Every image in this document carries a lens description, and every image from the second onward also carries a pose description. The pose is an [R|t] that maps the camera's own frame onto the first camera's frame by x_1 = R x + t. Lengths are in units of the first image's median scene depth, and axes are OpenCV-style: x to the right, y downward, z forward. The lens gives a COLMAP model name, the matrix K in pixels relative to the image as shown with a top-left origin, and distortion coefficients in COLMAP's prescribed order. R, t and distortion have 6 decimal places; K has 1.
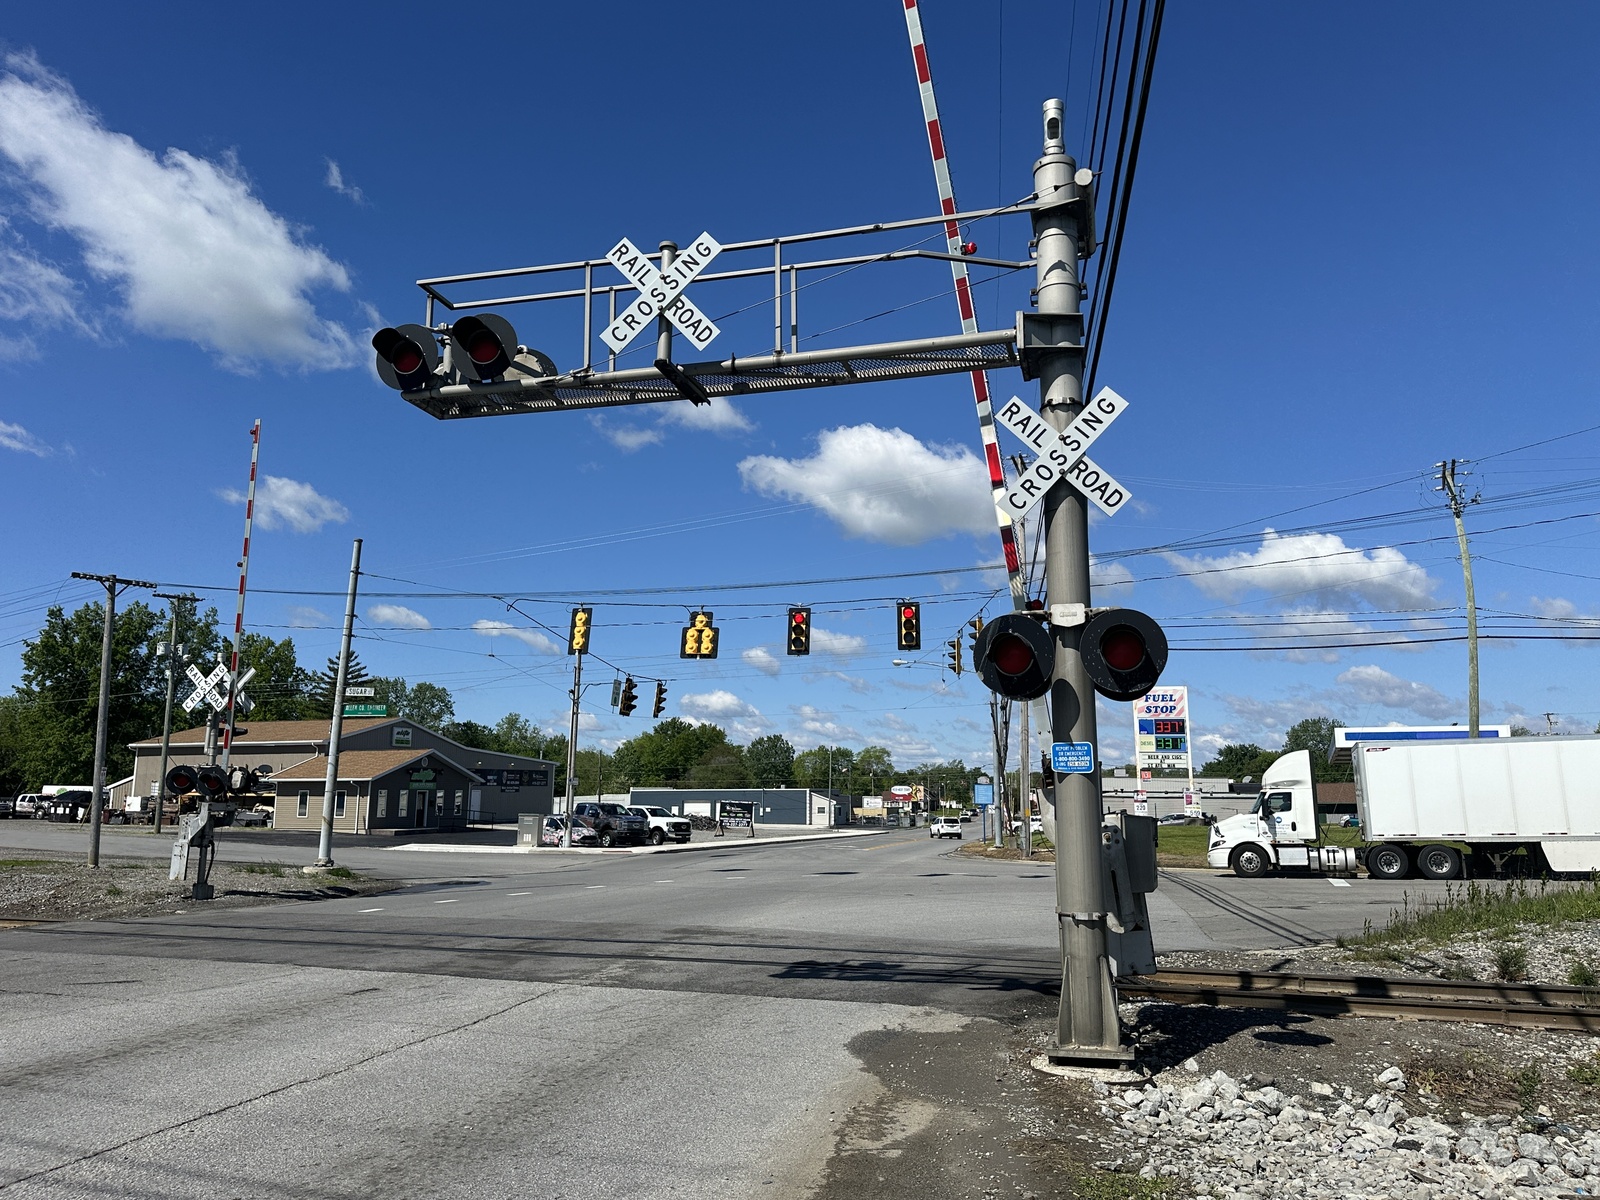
lens RADIAL K [[1162.2, 0, 807.6], [0, 1162.2, 573.0], [0, 0, 1]] dist [0.018831, -0.036106]
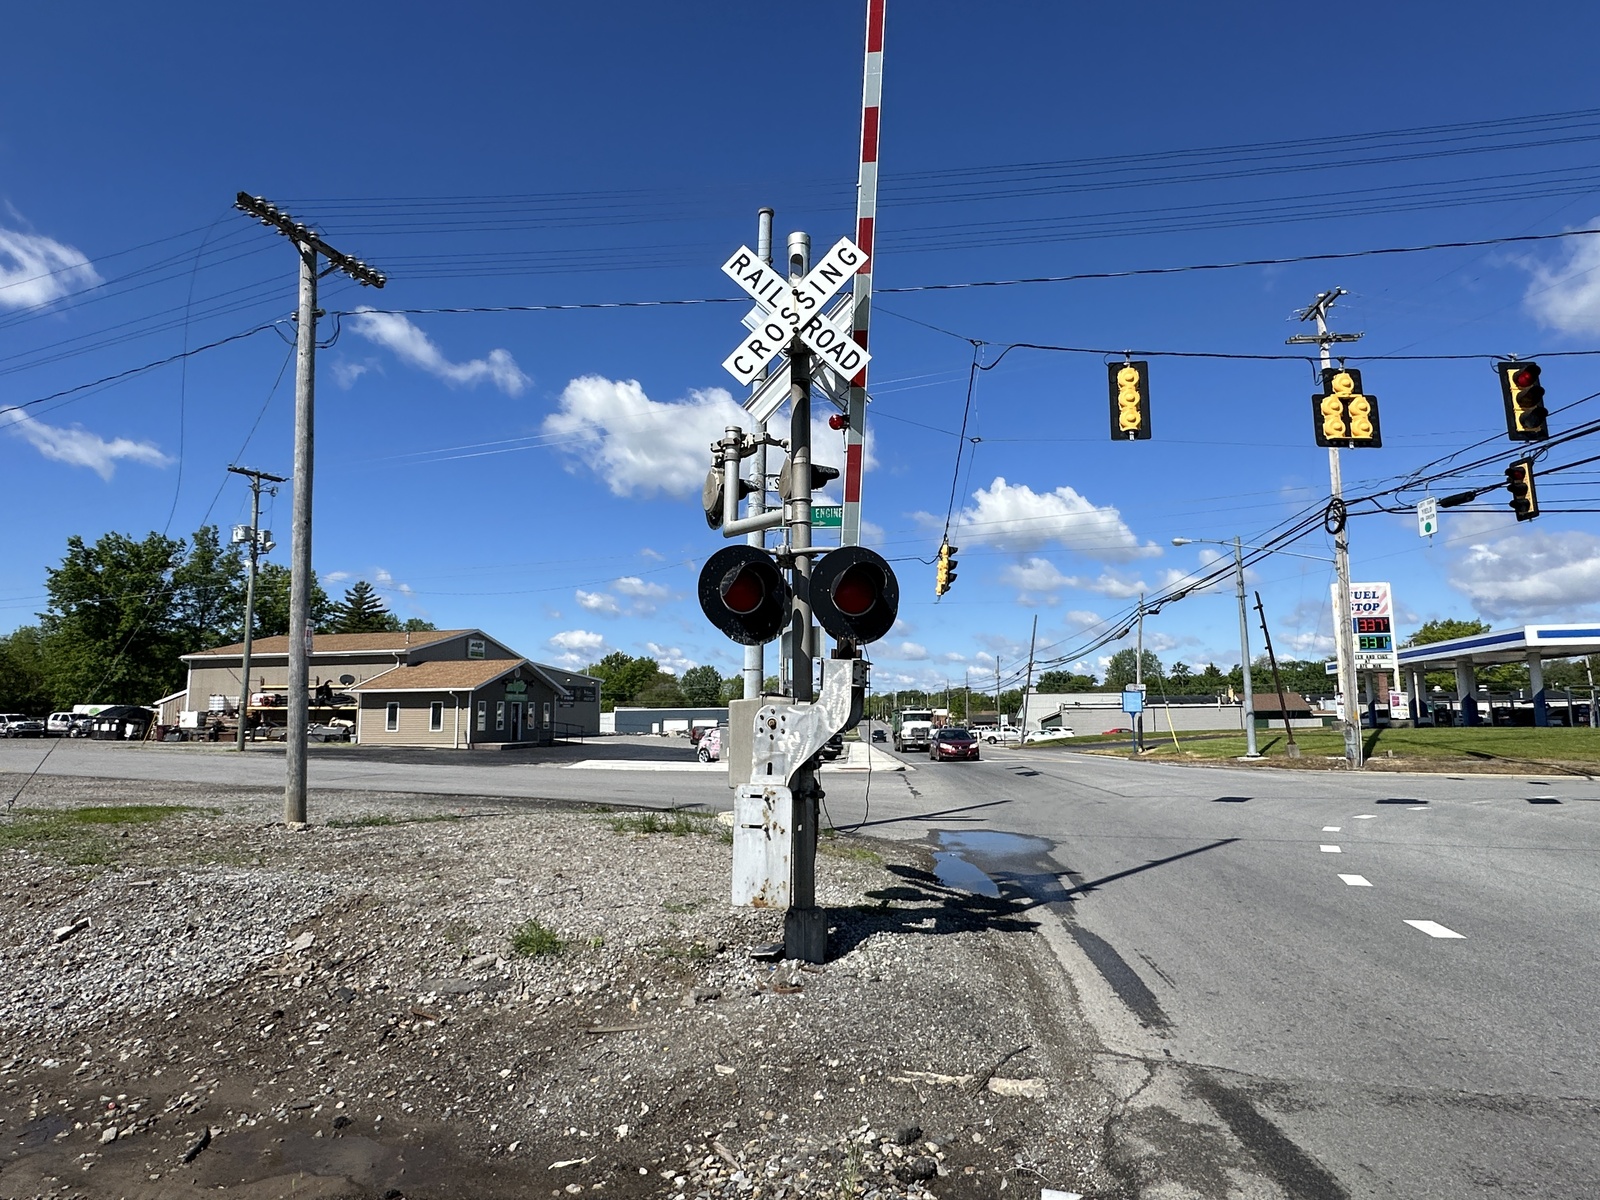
lens RADIAL K [[891.1, 0, 778.2], [0, 891.1, 598.2], [0, 0, 1]] dist [-0.016407, 0.003097]
pose [[0.994273, 0.005136, 0.106743, -0.195721], [-0.011196, 0.998354, 0.056247, 0.059327], [-0.106278, -0.057120, 0.992694, 0.266436]]
